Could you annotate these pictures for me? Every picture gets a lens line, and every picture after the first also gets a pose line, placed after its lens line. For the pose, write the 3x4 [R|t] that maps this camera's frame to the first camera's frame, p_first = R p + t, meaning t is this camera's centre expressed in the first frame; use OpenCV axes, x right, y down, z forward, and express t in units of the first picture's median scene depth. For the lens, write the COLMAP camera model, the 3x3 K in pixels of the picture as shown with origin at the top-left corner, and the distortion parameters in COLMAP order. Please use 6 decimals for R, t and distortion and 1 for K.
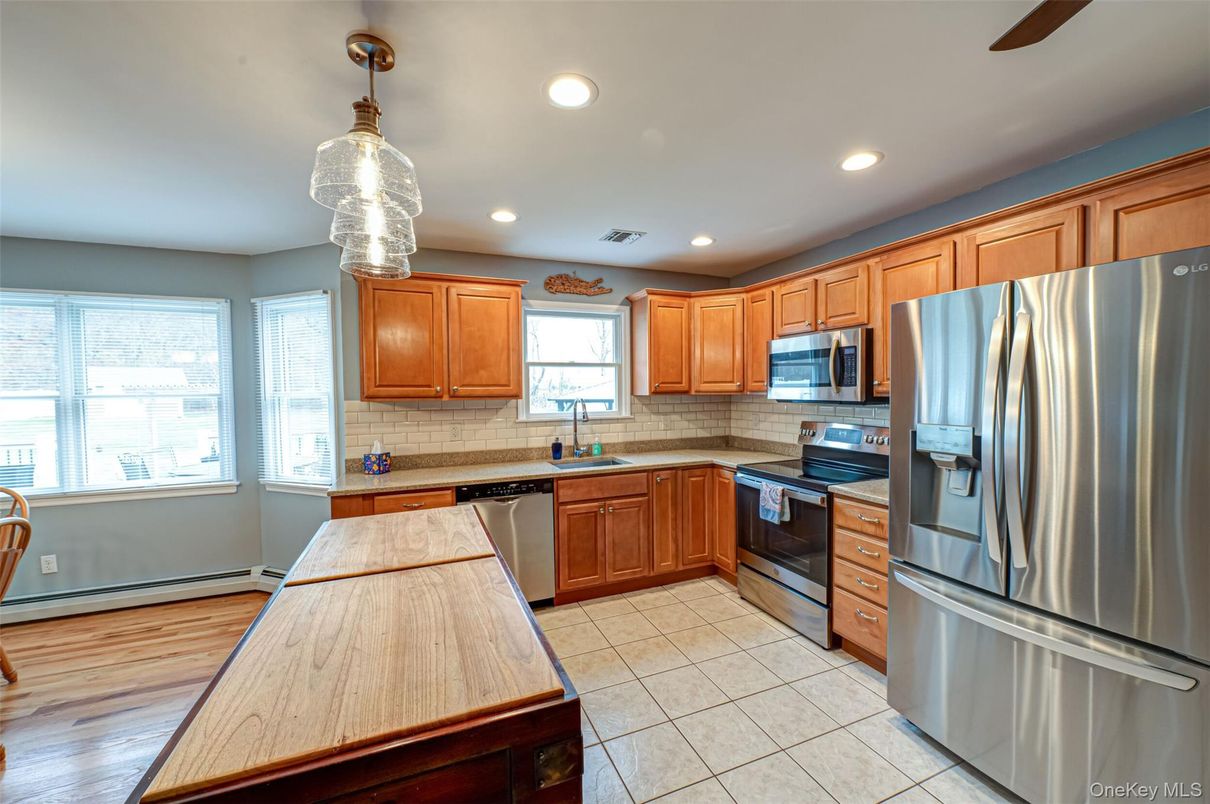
lens RADIAL K [[479.0, 0, 605.0], [0, 479.0, 402.0], [0, 0, 1]] dist [-0.010098, 0.000614]
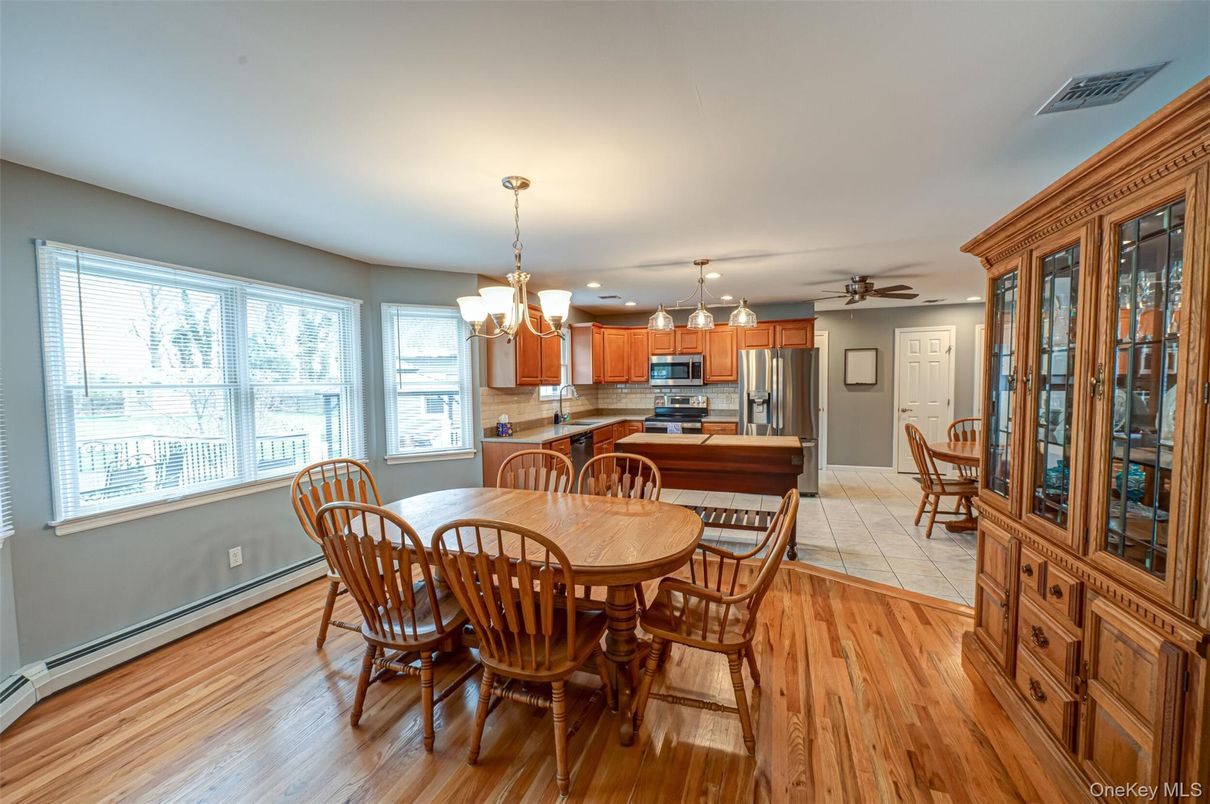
lens RADIAL K [[469.3, 0, 605.0], [0, 469.3, 402.0], [0, 0, 1]] dist [-0.002047, -0.000300]
pose [[0.678054, -0.030218, 0.734390, -1.272655], [0.024176, 0.999531, 0.018807, 0.022248], [-0.734614, 0.005003, 0.678467, -0.208690]]
